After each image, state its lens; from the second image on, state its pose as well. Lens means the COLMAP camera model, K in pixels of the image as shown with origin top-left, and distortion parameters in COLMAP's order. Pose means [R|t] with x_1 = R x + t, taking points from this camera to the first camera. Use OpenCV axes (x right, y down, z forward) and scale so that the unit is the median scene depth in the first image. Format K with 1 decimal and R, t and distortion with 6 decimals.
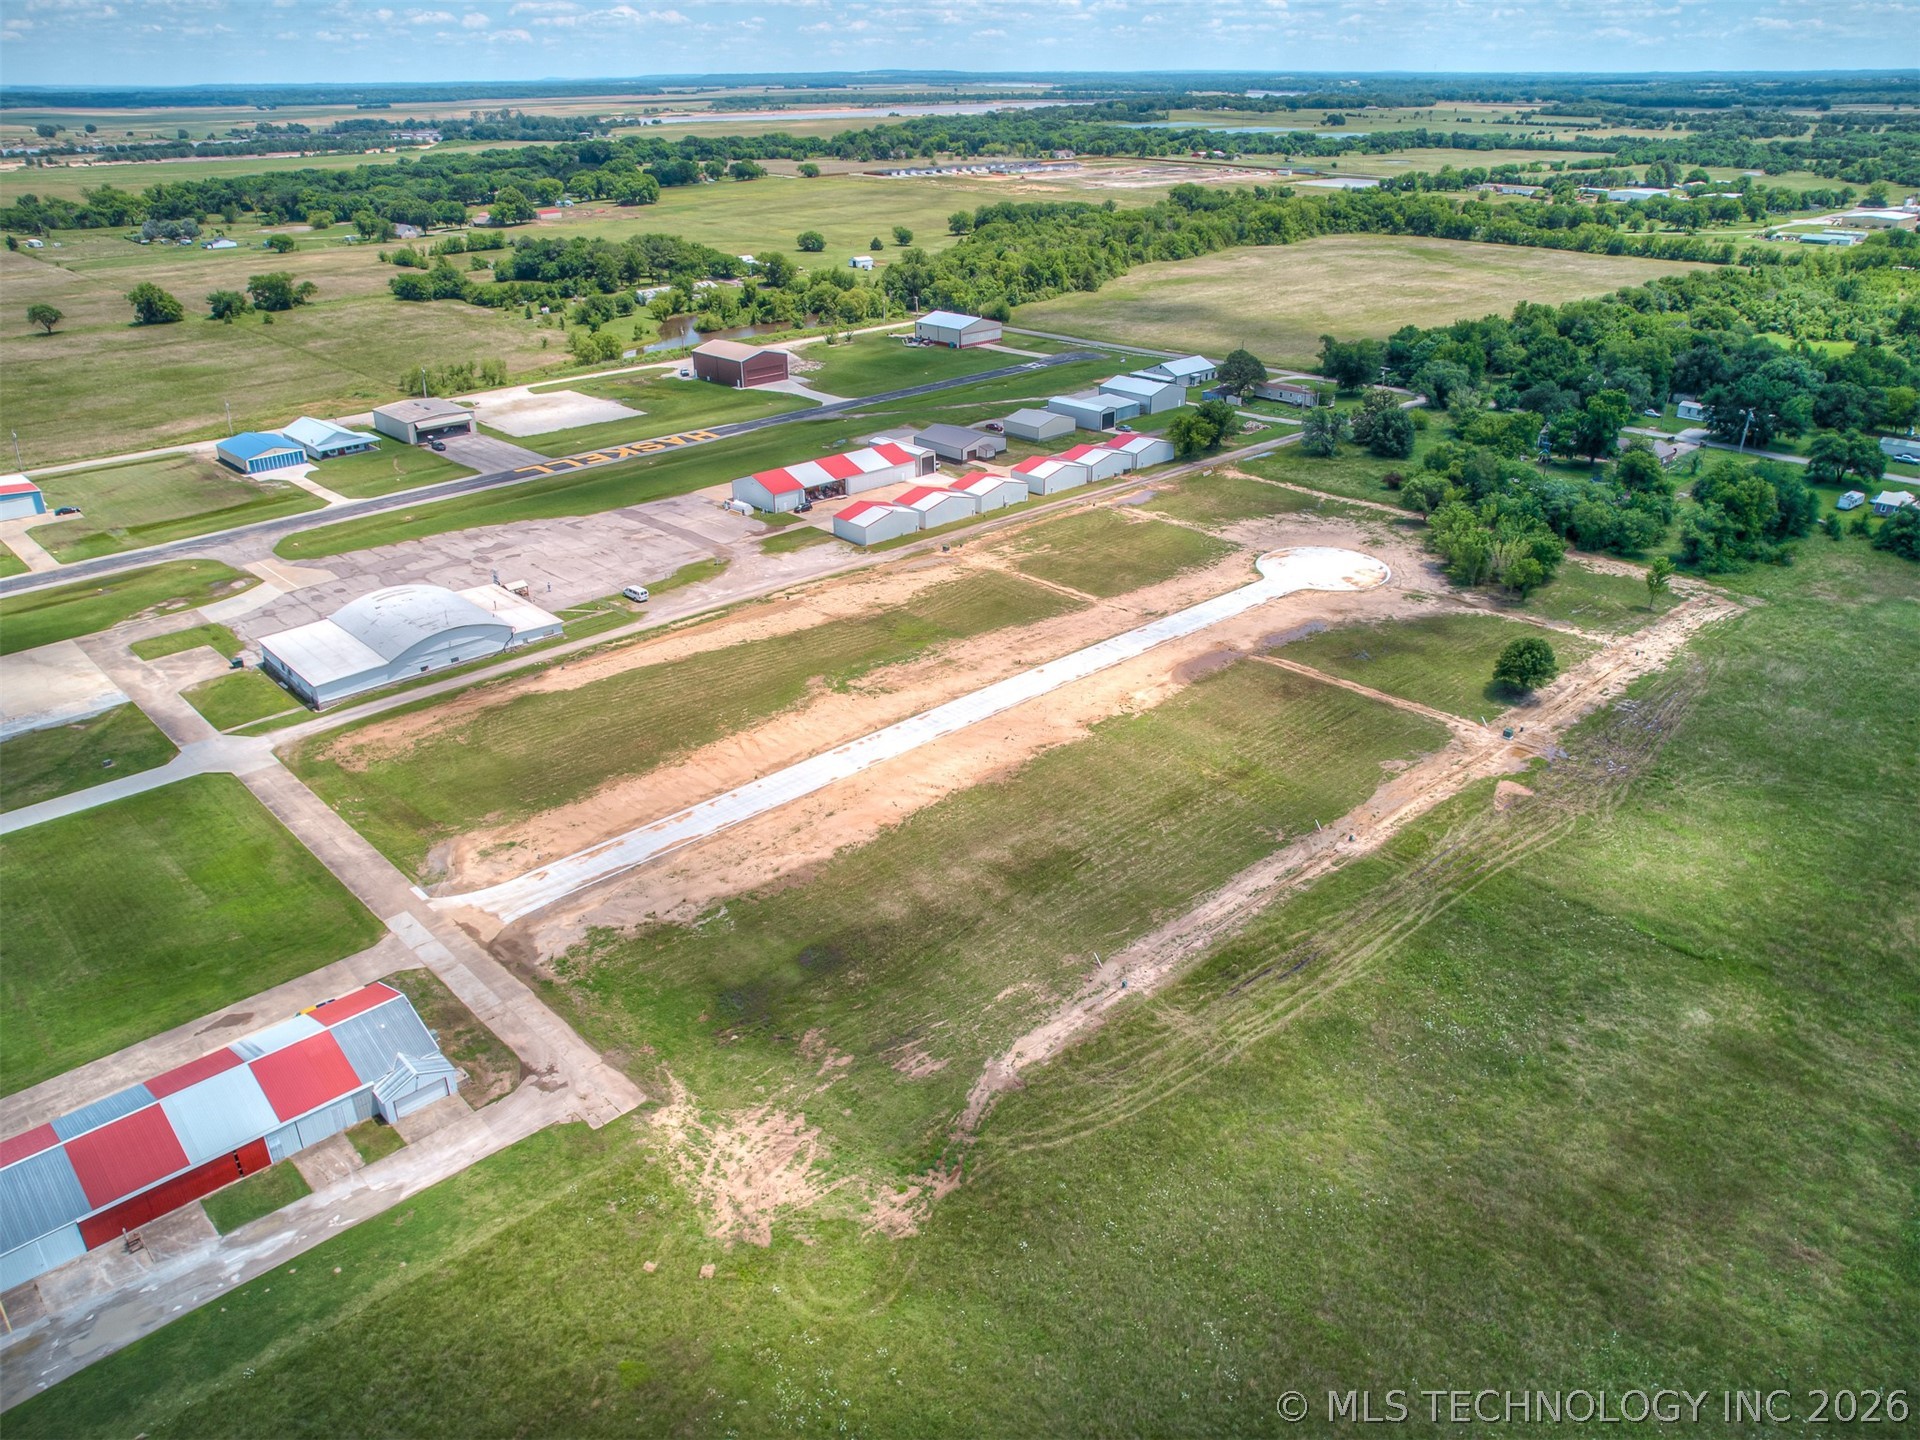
lens RADIAL K [[1374.9, 0, 955.5], [0, 1374.9, 729.4], [0, 0, 1]] dist [-0.071096, 0.055712]
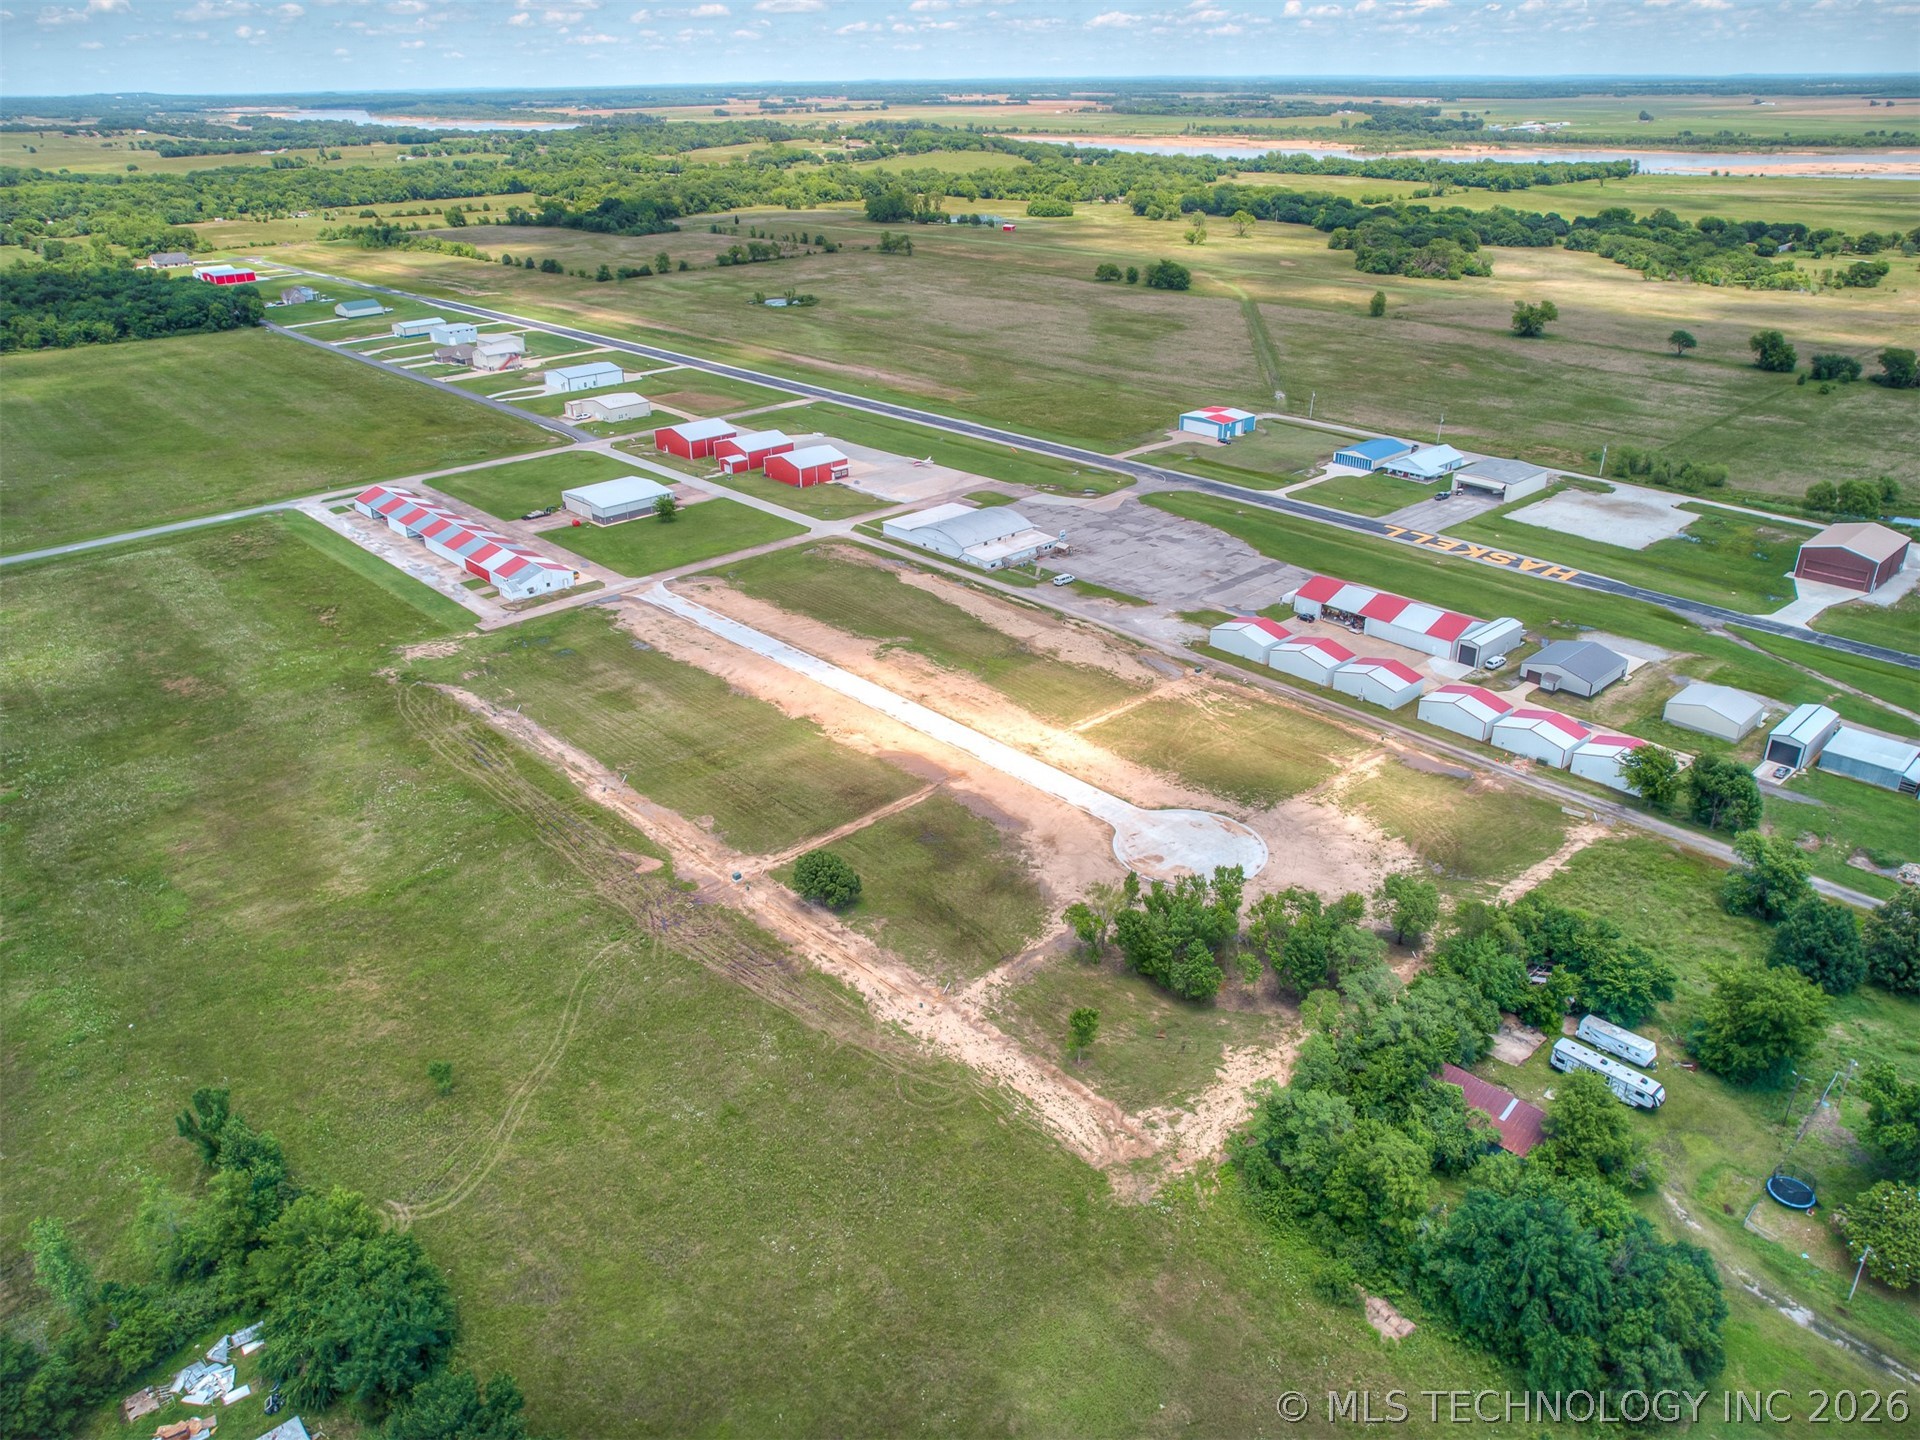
lens RADIAL K [[1374.9, 0, 953.6], [0, 1374.9, 716.8], [0, 0, 1]] dist [-0.071096, 0.055712]
pose [[-0.006625, 0.436853, -0.899508, 1.036954], [-0.428383, 0.811567, 0.397299, -0.476388], [0.903573, 0.387967, 0.181764, 0.696492]]
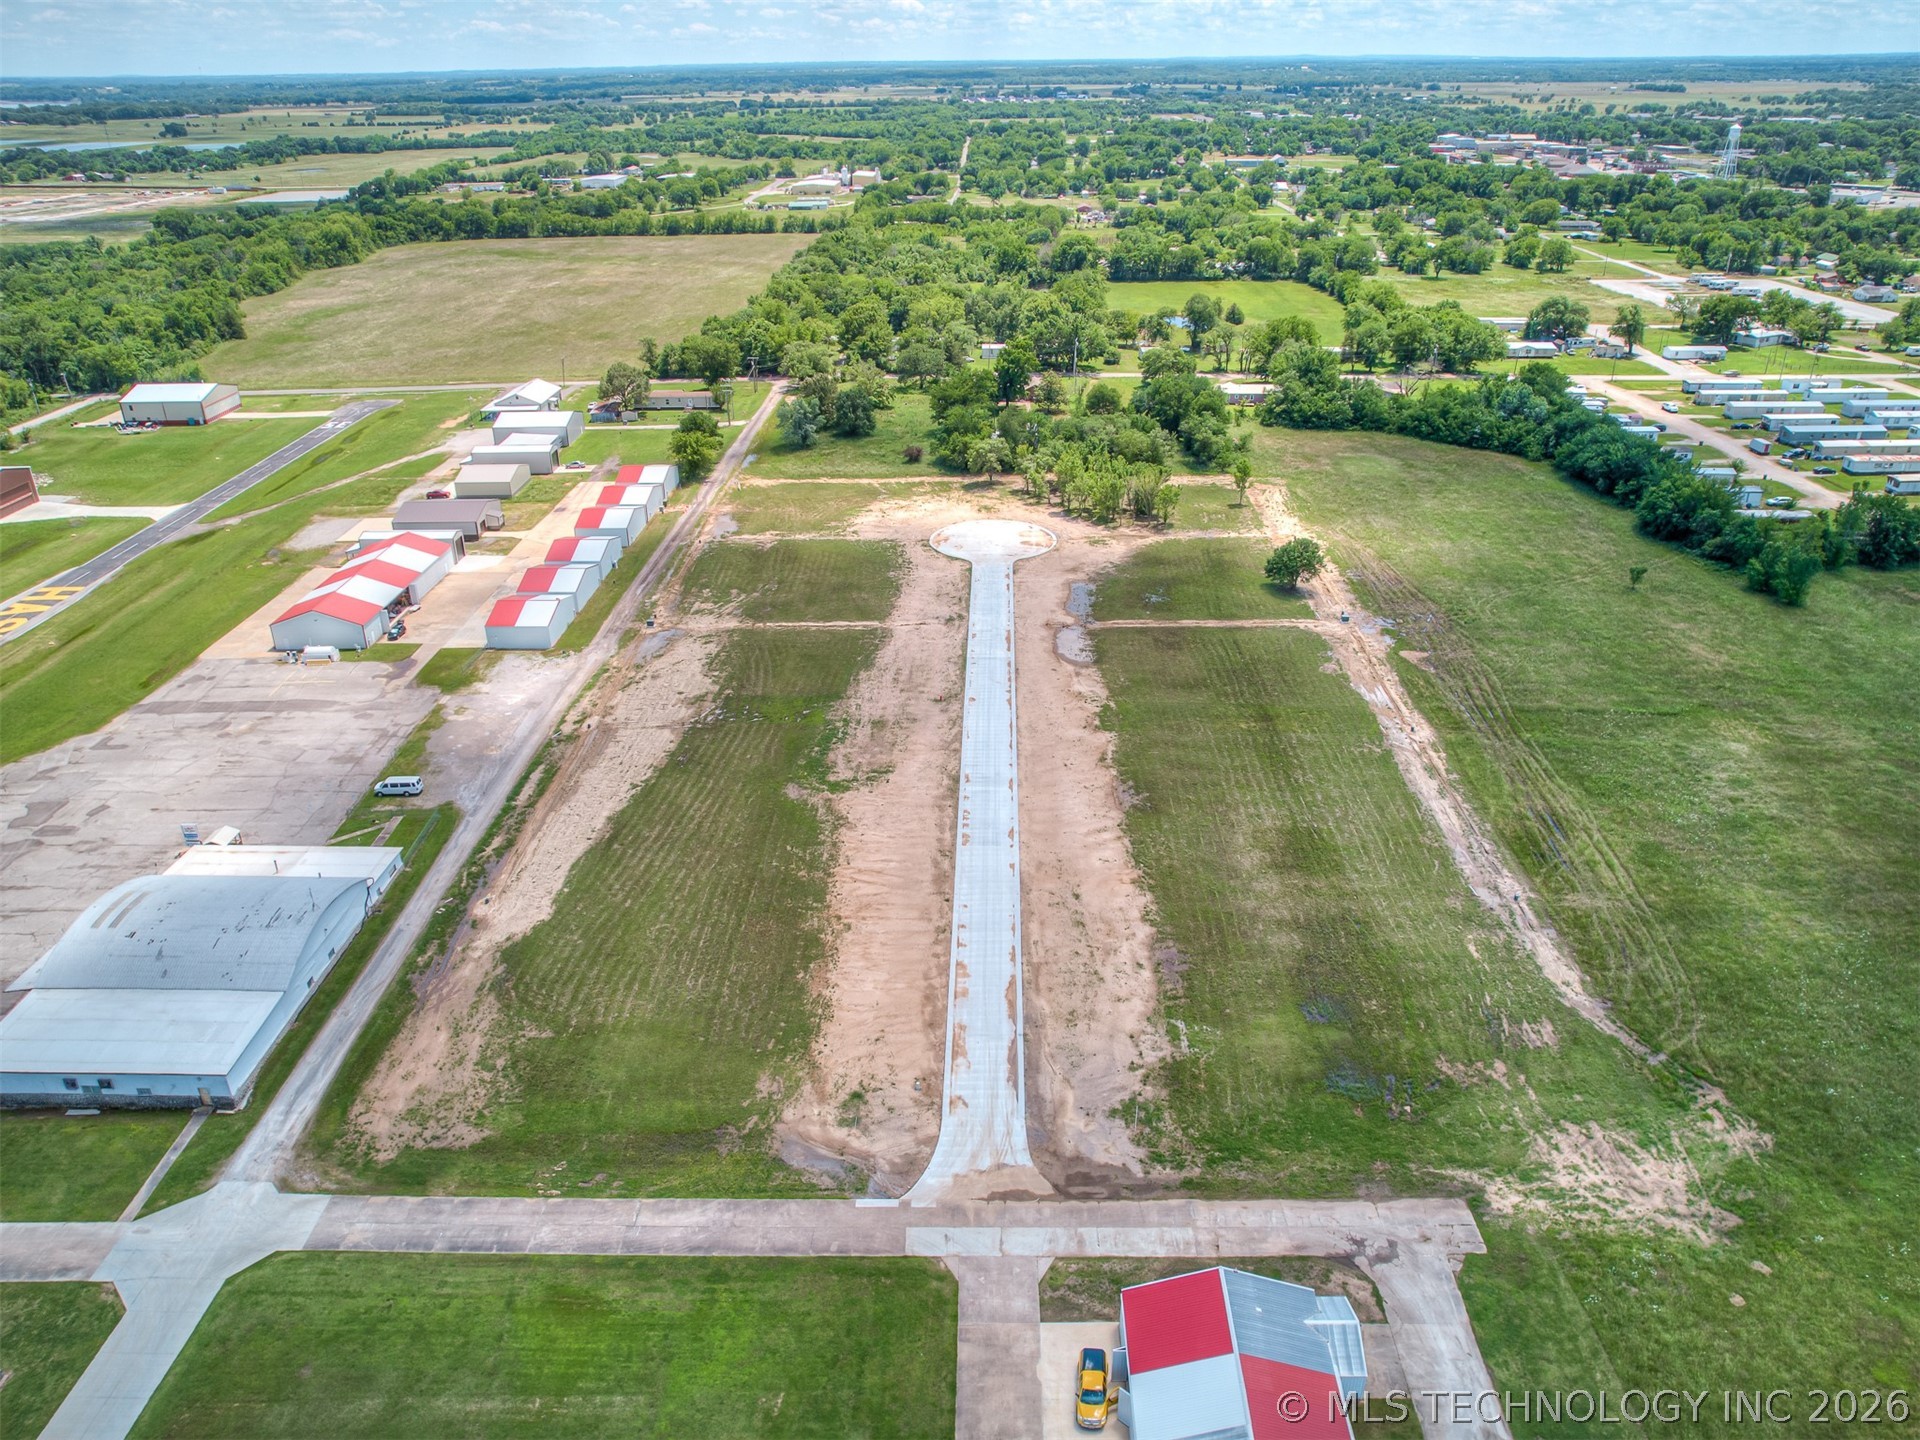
lens RADIAL K [[1374.9, 0, 958.2], [0, 1374.9, 727.6], [0, 0, 1]] dist [-0.071096, 0.055712]
pose [[0.700502, -0.316442, 0.639658, -0.472717], [0.317588, 0.940899, 0.117671, -0.118254], [-0.639090, 0.120718, 0.759600, 0.251368]]
